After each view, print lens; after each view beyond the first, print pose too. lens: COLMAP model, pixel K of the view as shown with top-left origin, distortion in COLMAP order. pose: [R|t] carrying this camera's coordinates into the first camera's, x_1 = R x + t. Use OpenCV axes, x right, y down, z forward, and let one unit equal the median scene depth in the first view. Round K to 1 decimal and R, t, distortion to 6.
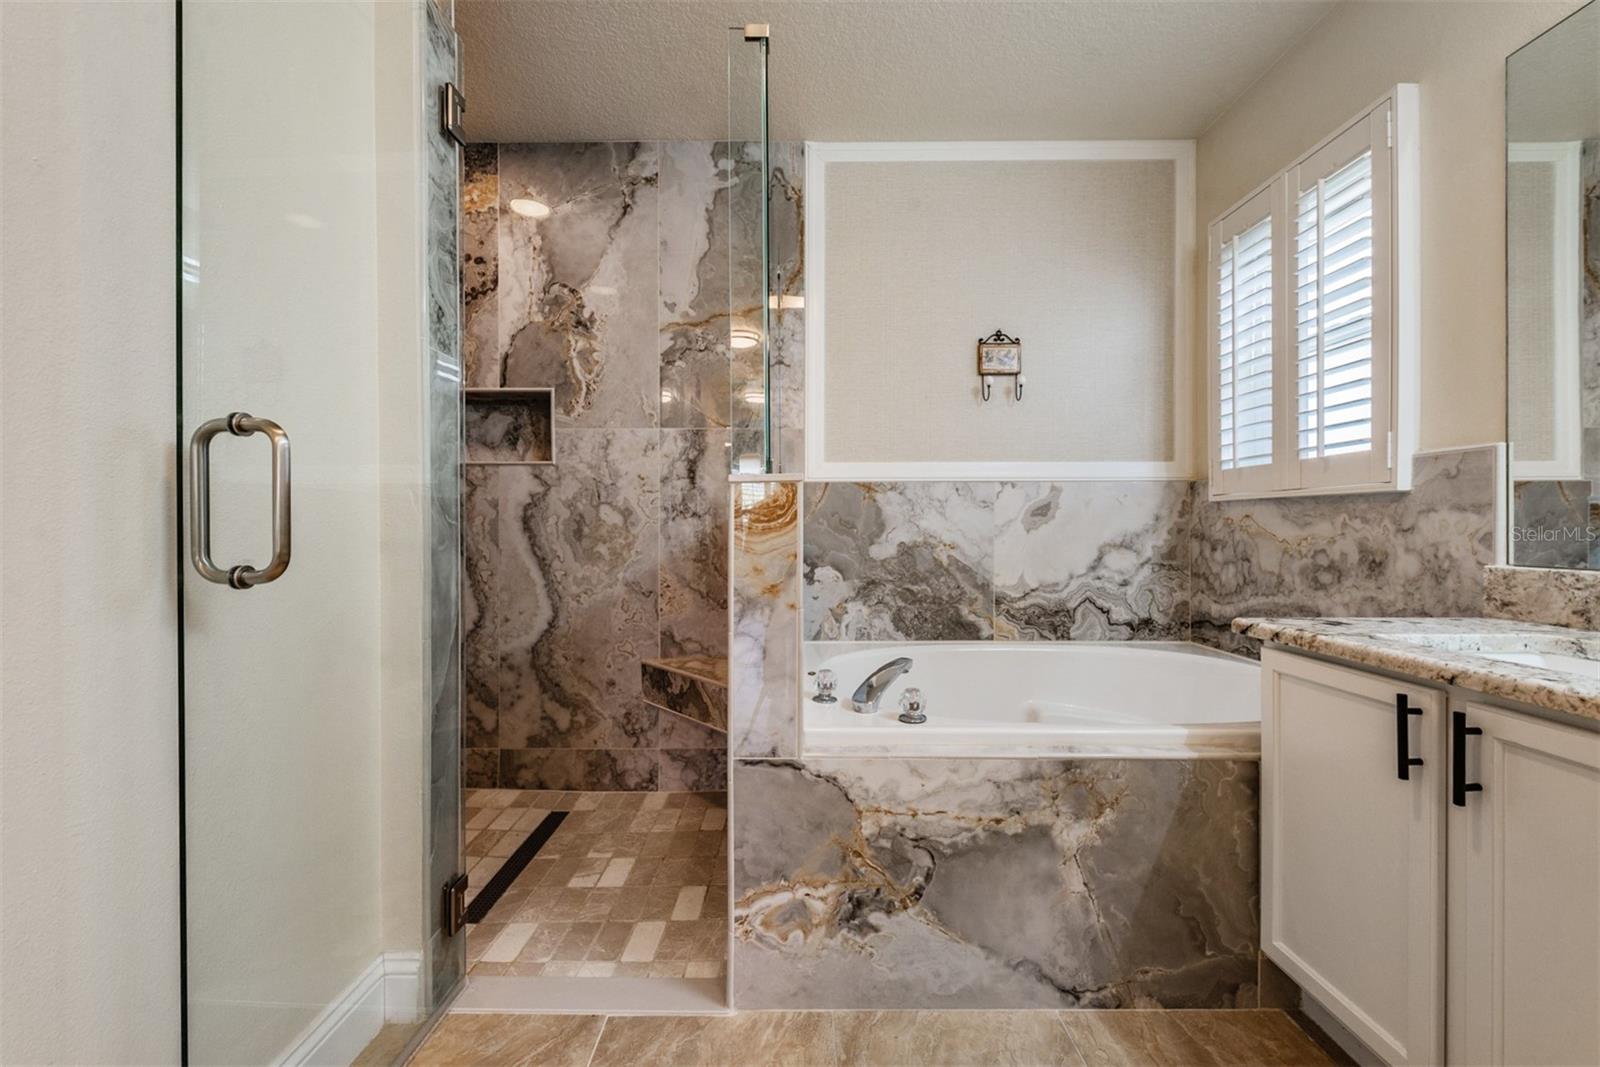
lens RADIAL K [[625.8, 0, 796.9], [0, 625.8, 526.1], [0, 0, 1]] dist [0.007742, -0.001752]
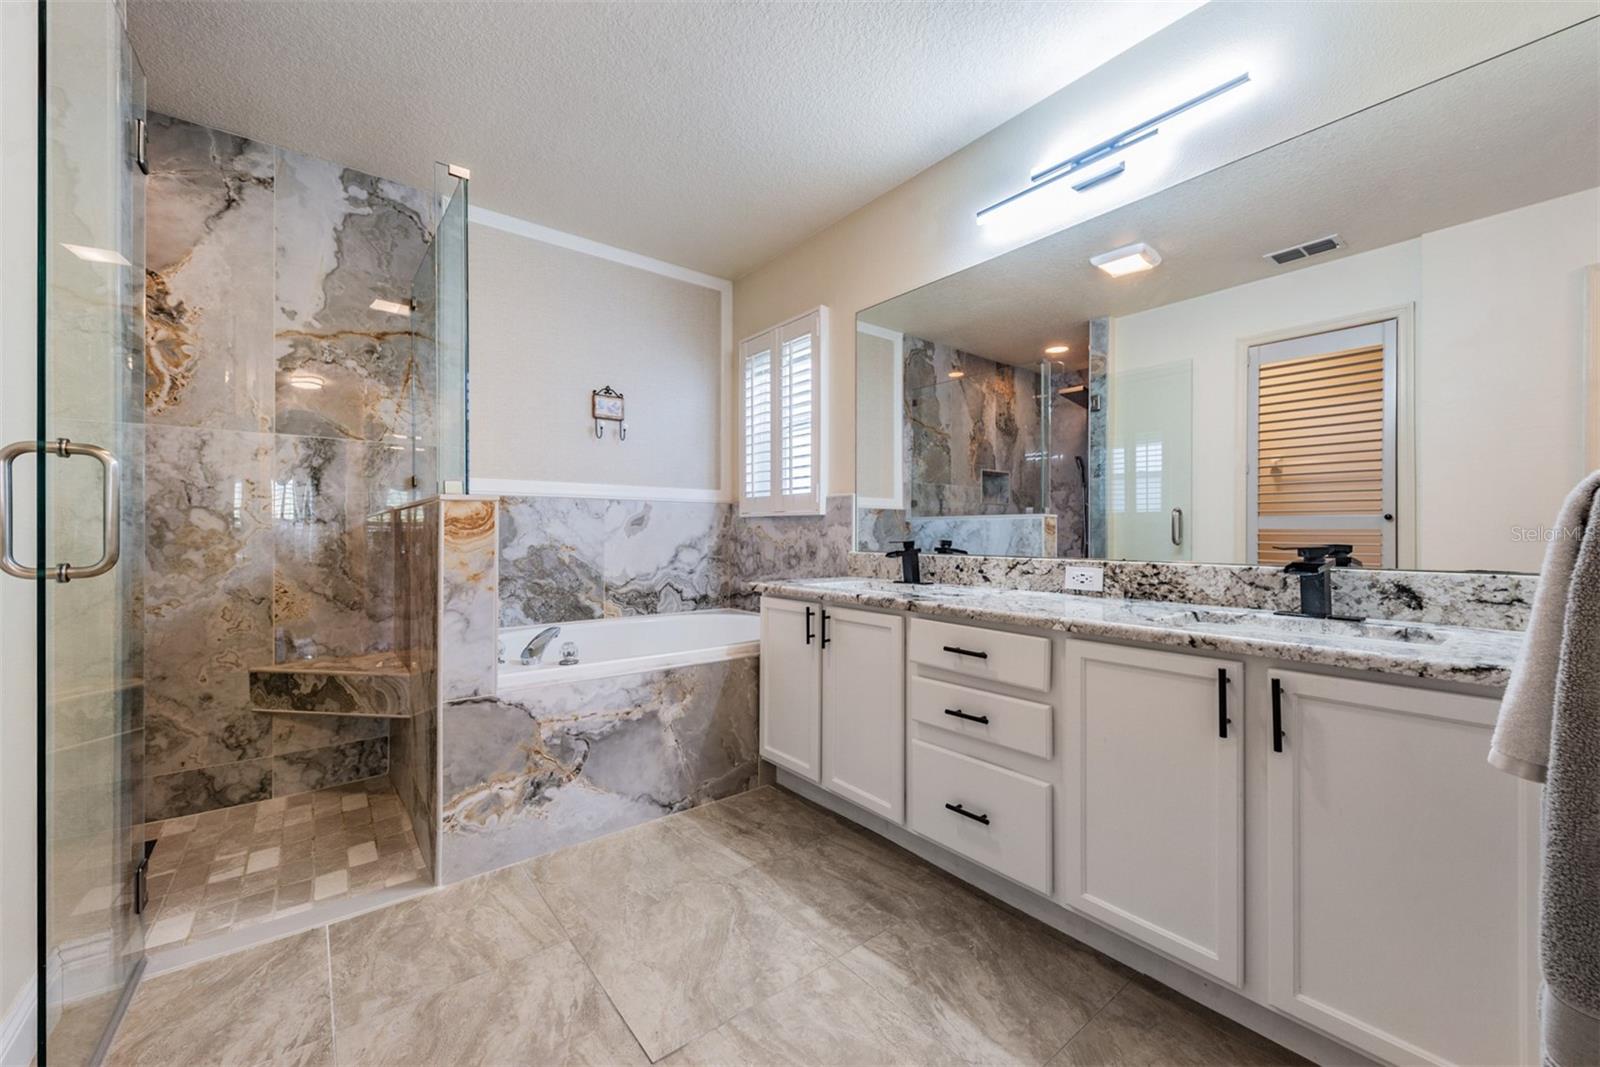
lens RADIAL K [[625.8, 0, 803.2], [0, 625.8, 532.9], [0, 0, 1]] dist [0.007742, -0.001752]
pose [[0.780873, 0.002028, 0.624686, -0.227820], [-0.001873, 0.999998, -0.000905, 0.001252], [-0.624687, -0.000463, 0.780875, -0.371001]]
